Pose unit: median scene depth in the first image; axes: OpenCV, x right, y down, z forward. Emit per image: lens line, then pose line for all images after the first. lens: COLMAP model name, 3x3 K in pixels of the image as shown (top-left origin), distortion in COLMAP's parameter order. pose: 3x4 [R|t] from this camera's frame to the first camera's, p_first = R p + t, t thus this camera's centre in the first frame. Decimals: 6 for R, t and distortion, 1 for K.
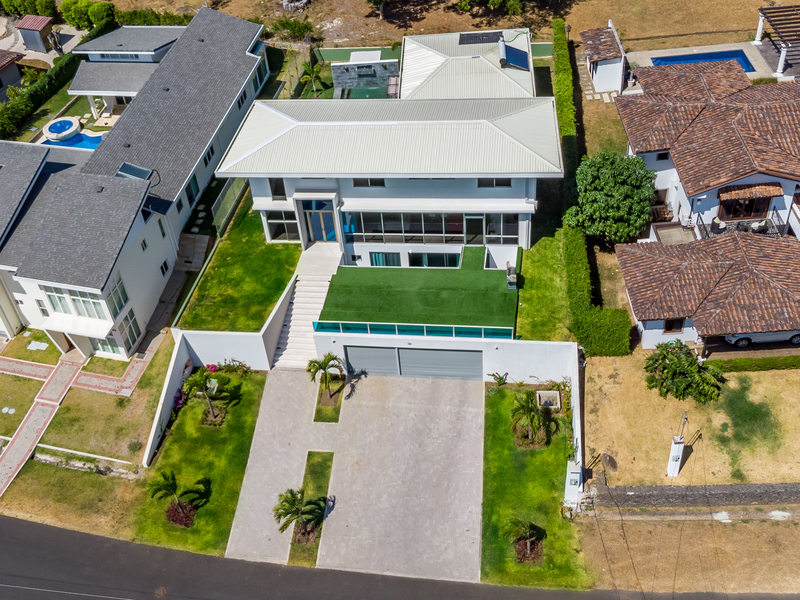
lens RADIAL K [[901.9, 0, 392.5], [0, 901.9, 299.4], [0, 0, 1]] dist [-0.000952, 0.000000]
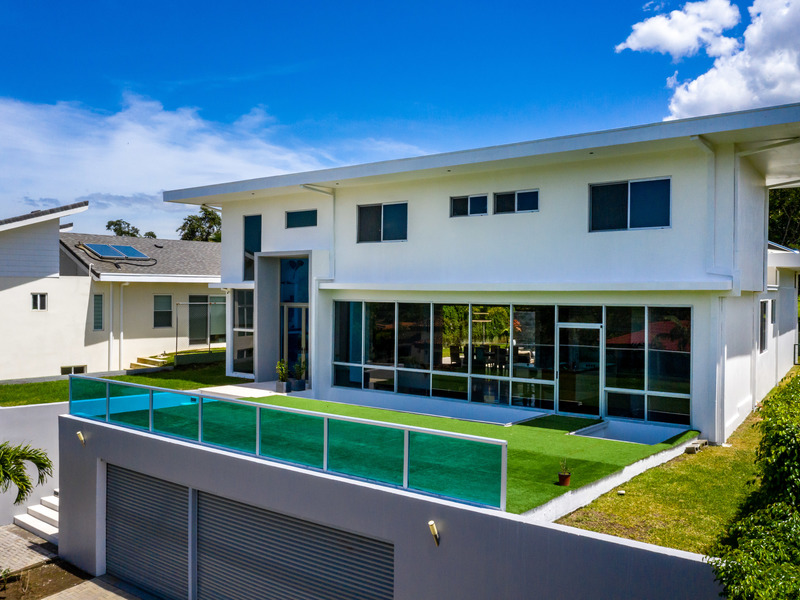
lens RADIAL K [[719.7, 0, 402.6], [0, 719.7, 307.8], [0, 0, 1]] dist [-0.099671, 0.002501]
pose [[0.852106, 0.102088, -0.513316, 0.194291], [-0.419847, 0.718920, -0.553970, 0.117102], [0.312480, 0.687555, 0.655457, 0.798264]]
